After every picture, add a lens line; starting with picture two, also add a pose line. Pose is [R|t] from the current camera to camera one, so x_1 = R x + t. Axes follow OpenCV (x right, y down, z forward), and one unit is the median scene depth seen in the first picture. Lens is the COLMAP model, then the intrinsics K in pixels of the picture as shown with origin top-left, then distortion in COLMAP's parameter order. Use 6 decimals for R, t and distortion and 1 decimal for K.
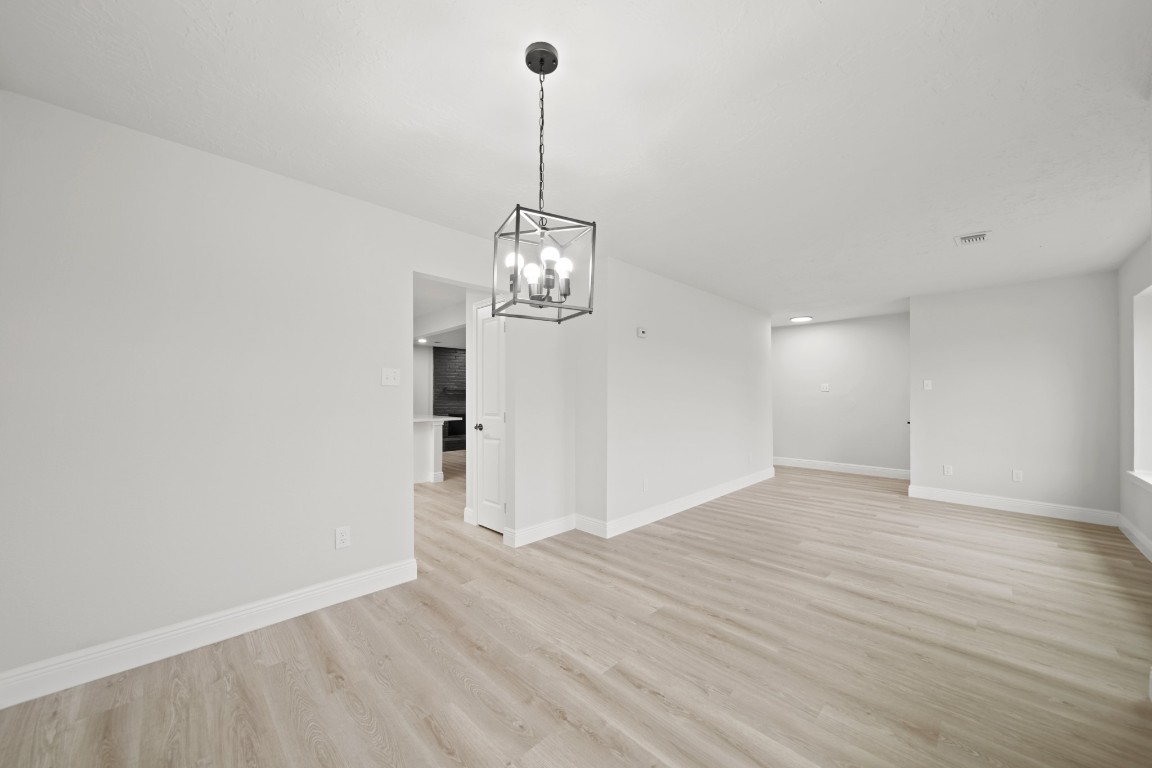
lens RADIAL K [[406.2, 0, 577.9], [0, 406.2, 393.9], [0, 0, 1]] dist [-0.003268, 0.000188]
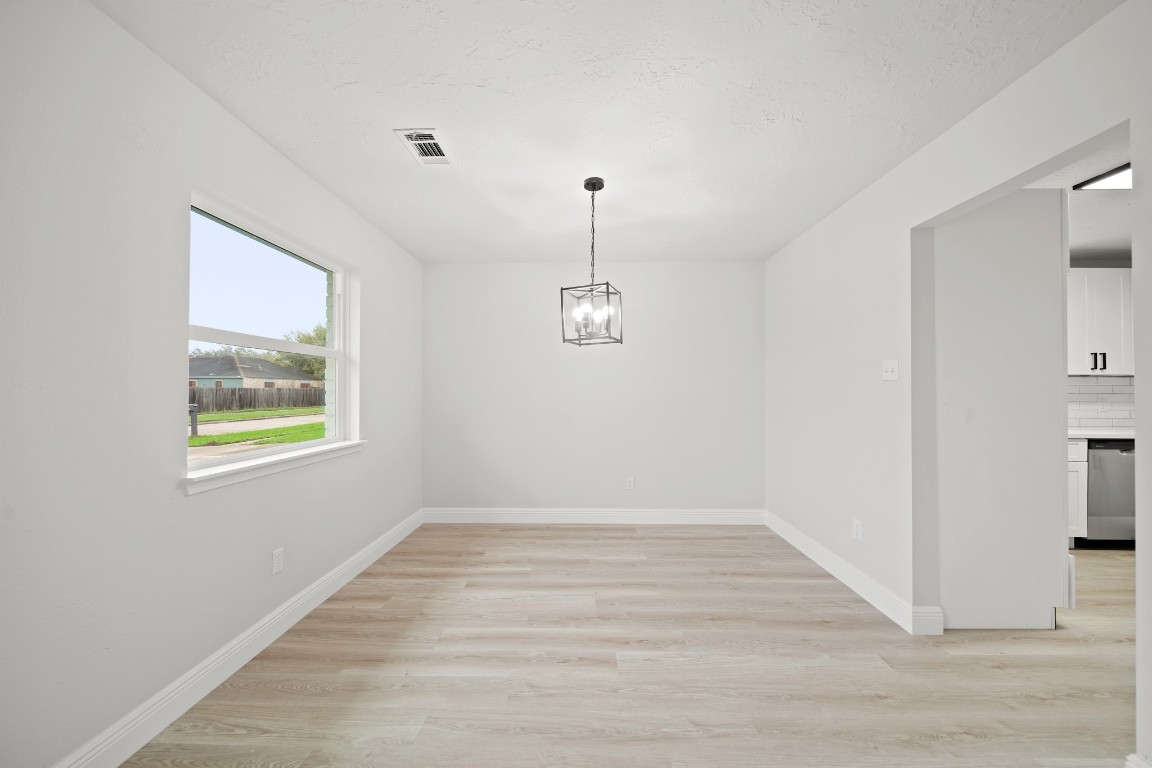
lens RADIAL K [[406.2, 0, 580.5], [0, 406.2, 387.0], [0, 0, 1]] dist [-0.003268, 0.000188]
pose [[-0.712101, -0.008205, -0.702029, 0.731541], [0.003106, 0.999885, -0.014836, 0.006438], [0.702070, -0.012745, -0.711994, 1.415394]]
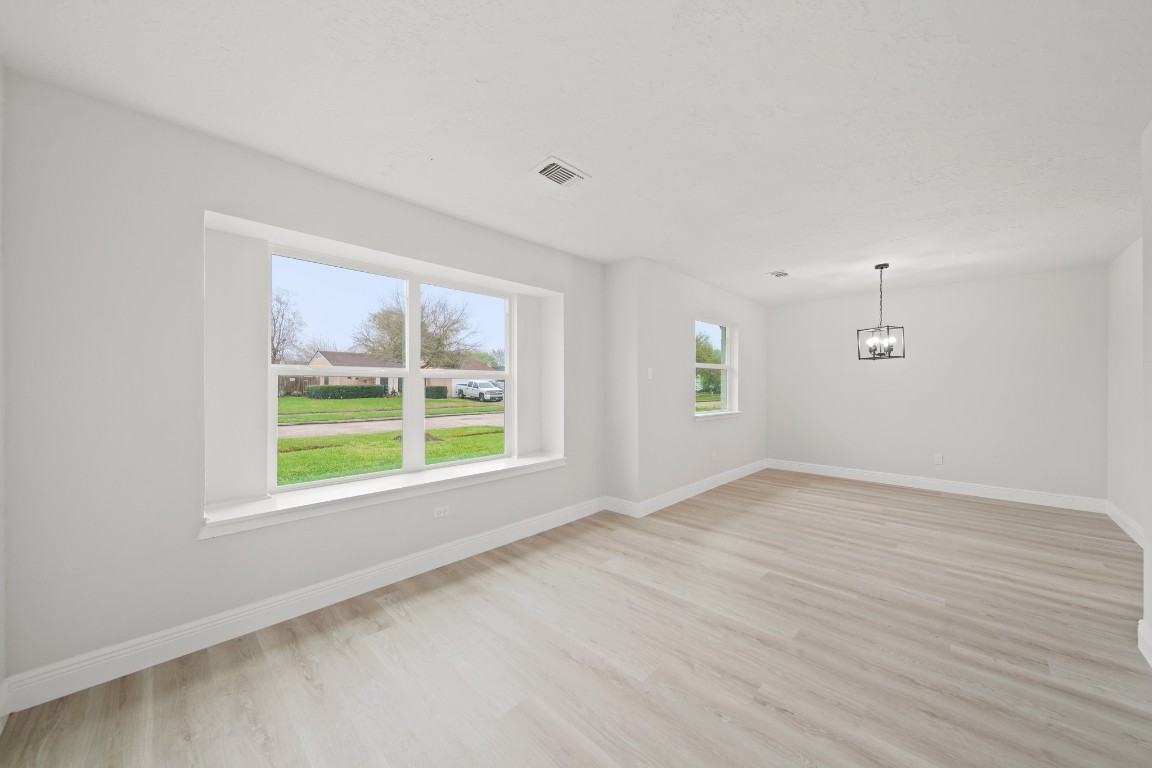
lens RADIAL K [[406.2, 0, 572.5], [0, 406.2, 383.2], [0, 0, 1]] dist [-0.003268, 0.000188]
pose [[-0.999804, -0.004673, -0.019252, 1.412834], [-0.004505, 0.999952, -0.008742, 0.005558], [0.019292, -0.008654, -0.999776, 2.525138]]
